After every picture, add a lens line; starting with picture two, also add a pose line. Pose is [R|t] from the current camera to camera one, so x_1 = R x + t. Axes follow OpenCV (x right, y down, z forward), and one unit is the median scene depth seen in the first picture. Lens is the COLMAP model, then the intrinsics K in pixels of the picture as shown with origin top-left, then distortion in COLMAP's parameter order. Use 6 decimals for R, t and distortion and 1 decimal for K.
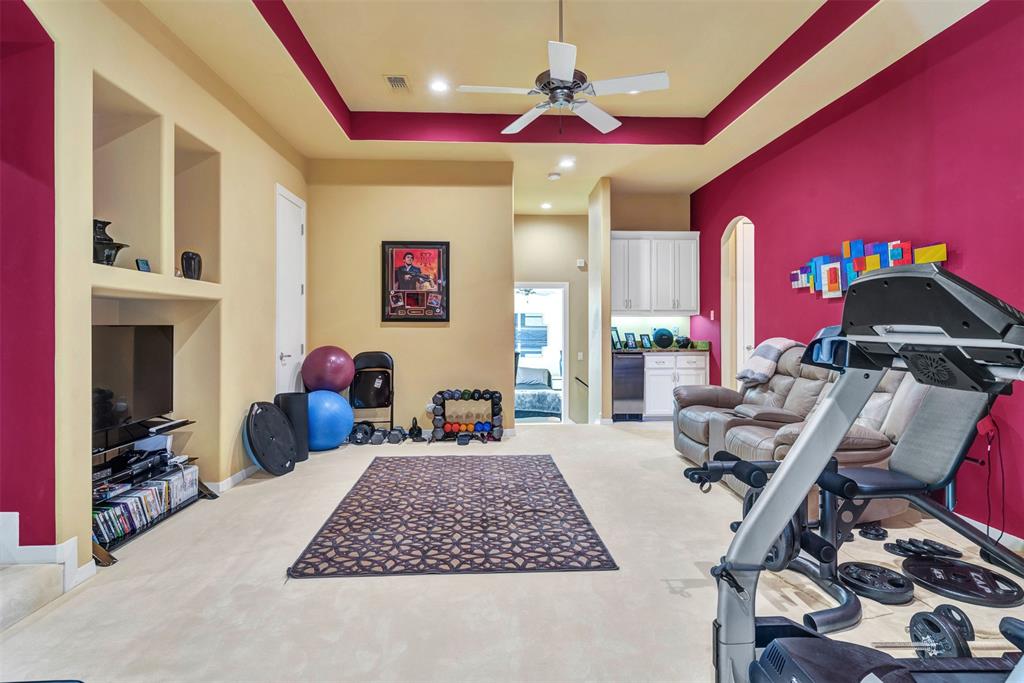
lens RADIAL K [[514.9, 0, 509.5], [0, 514.9, 333.2], [0, 0, 1]] dist [-0.011527, 0.001841]
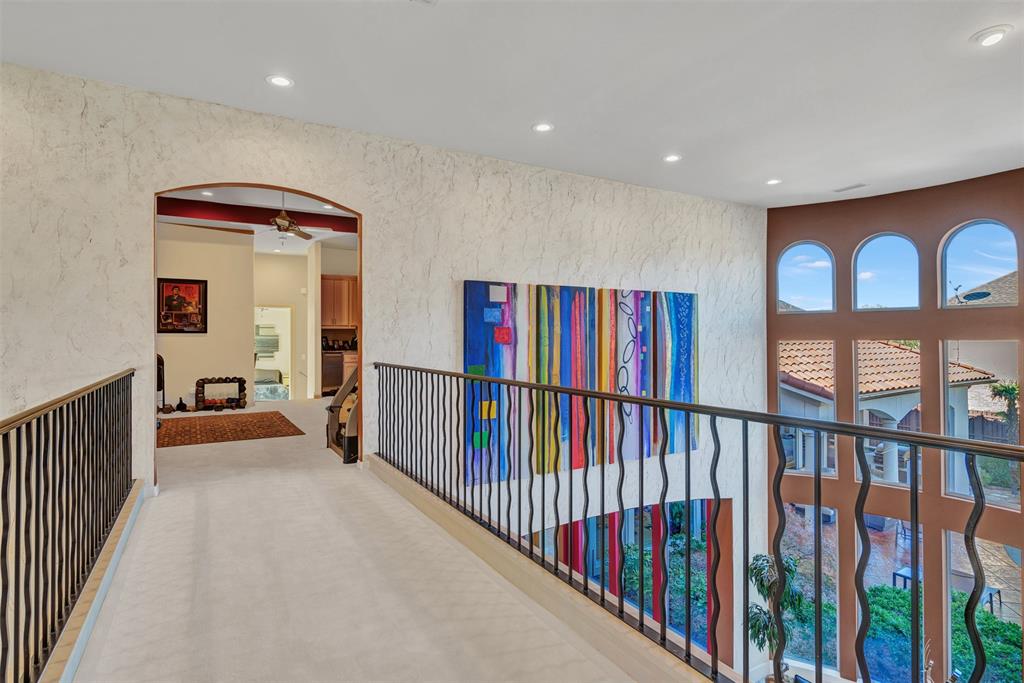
lens RADIAL K [[514.9, 0, 503.7], [0, 514.9, 332.7], [0, 0, 1]] dist [-0.011527, 0.001841]
pose [[0.886389, 0.004610, 0.462919, -0.042391], [0.003344, 0.999861, -0.016359, 0.004098], [-0.462930, 0.016048, 0.886250, -0.751476]]
